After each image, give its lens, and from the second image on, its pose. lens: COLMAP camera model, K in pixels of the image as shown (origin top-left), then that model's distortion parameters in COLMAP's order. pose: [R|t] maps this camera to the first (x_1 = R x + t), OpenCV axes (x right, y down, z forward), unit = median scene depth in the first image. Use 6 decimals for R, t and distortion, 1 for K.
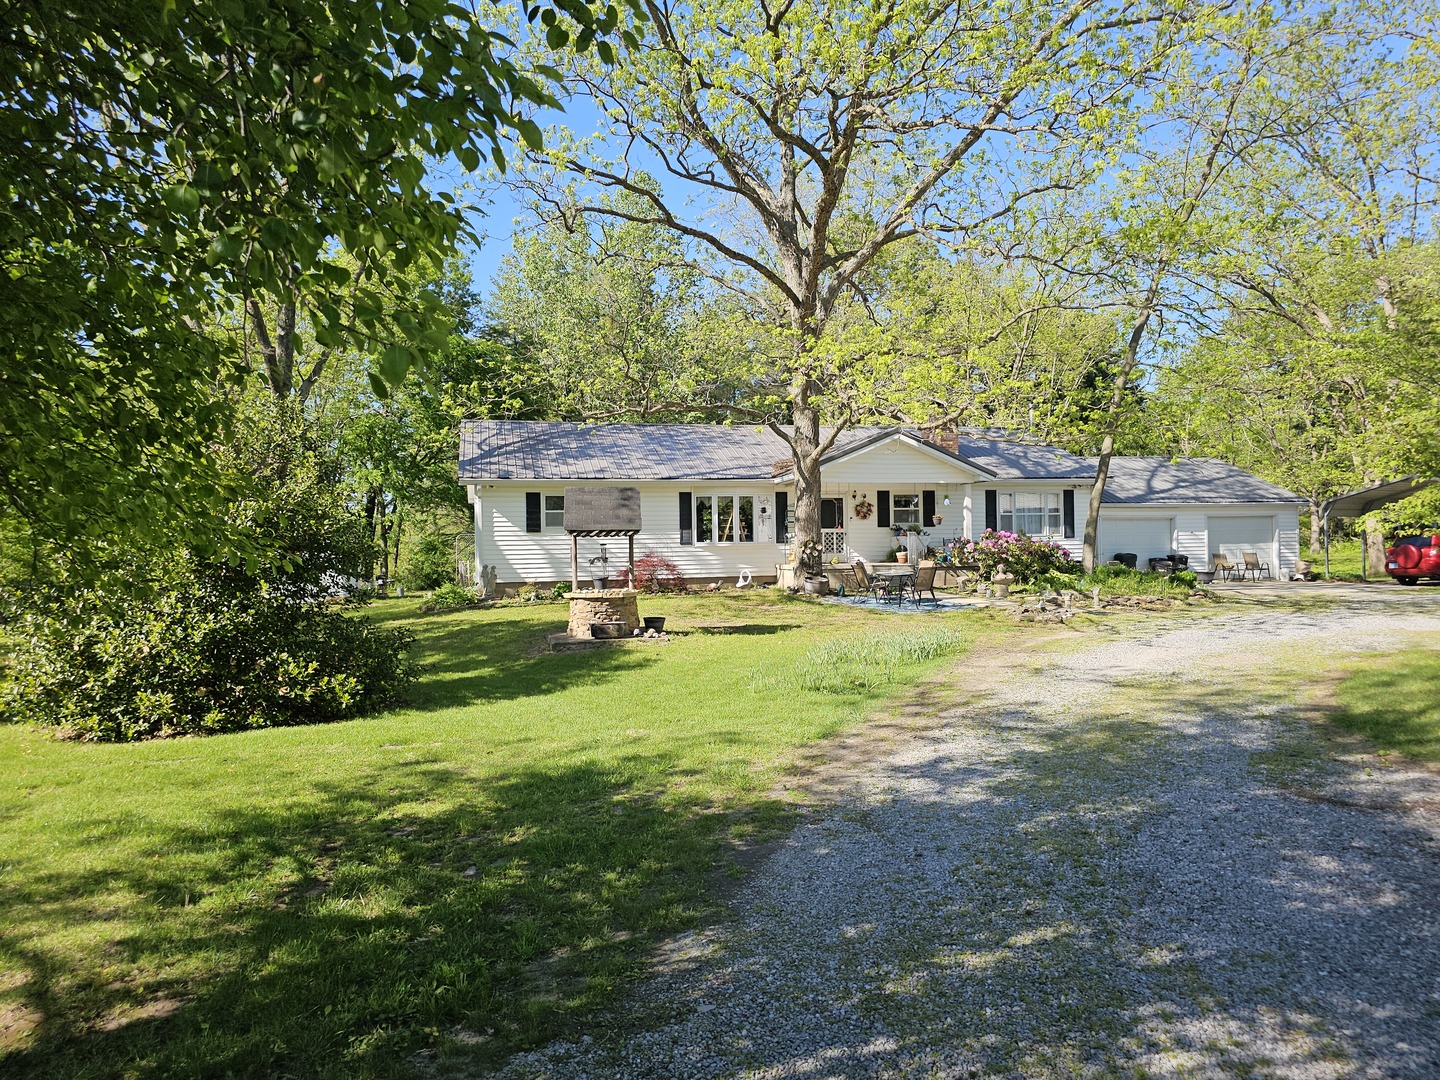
lens RADIAL K [[965.2, 0, 720.0], [0, 965.2, 540.0], [0, 0, 1]] dist [0.002073, 0.000144]
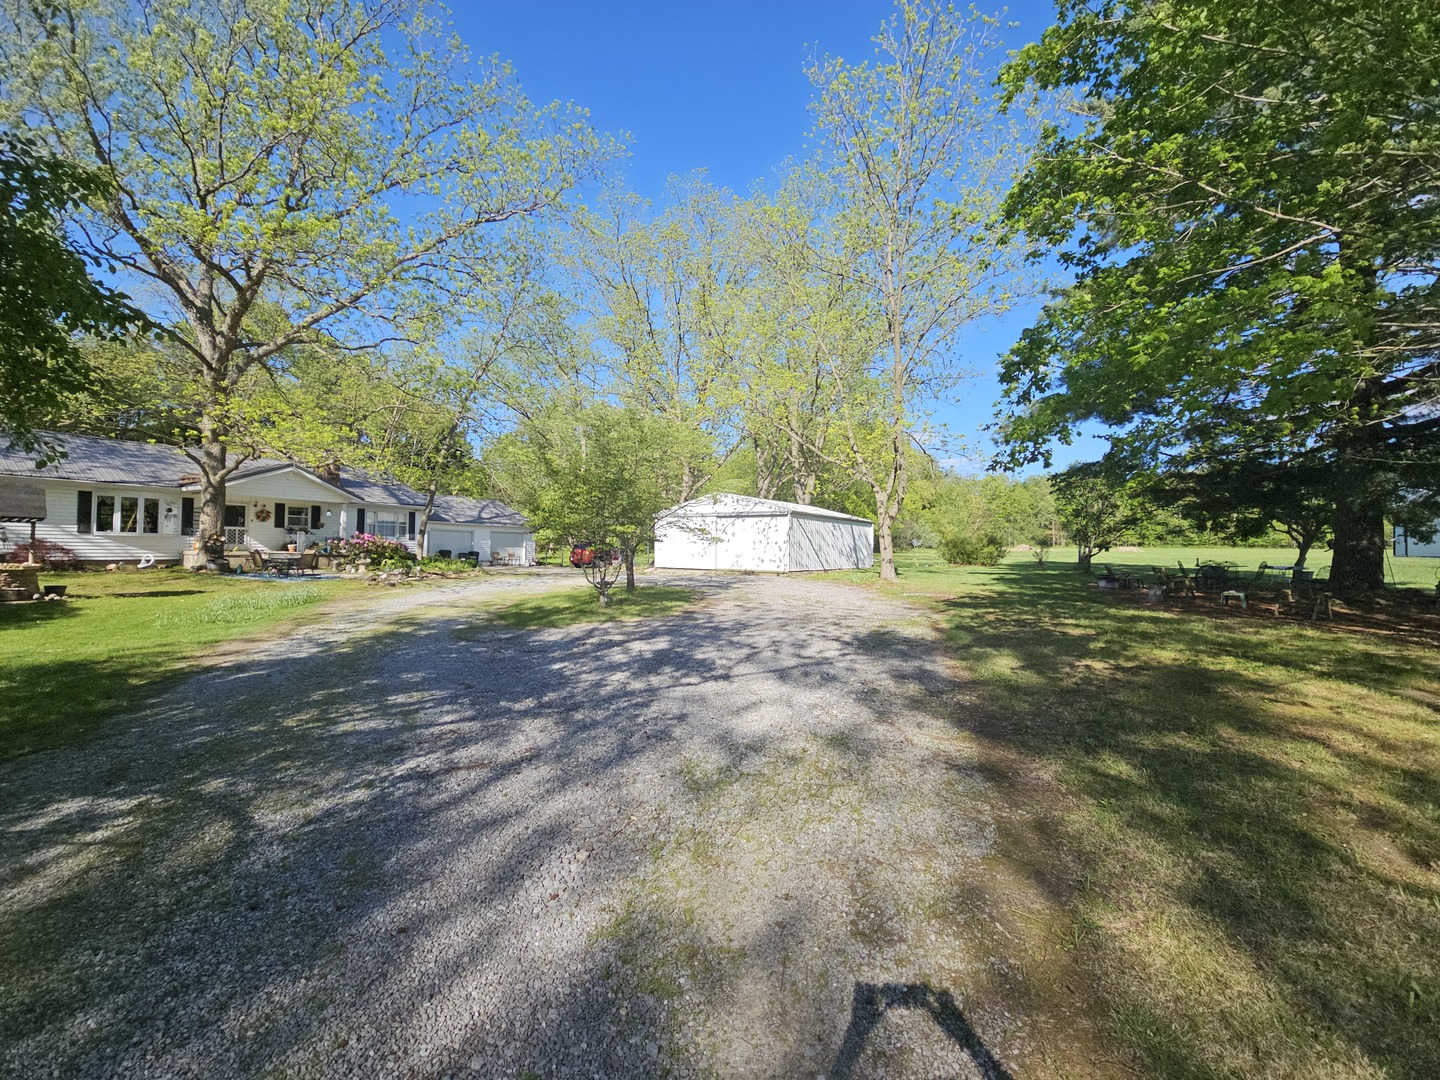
lens RADIAL K [[584.2, 0, 716.6], [0, 584.2, 539.9], [0, 0, 1]] dist [0.003884, -0.005288]
pose [[0.694005, 0.039605, 0.718880, -0.010645], [-0.033490, 0.999181, -0.022716, 0.003813], [-0.719191, -0.008310, 0.694763, -0.125532]]
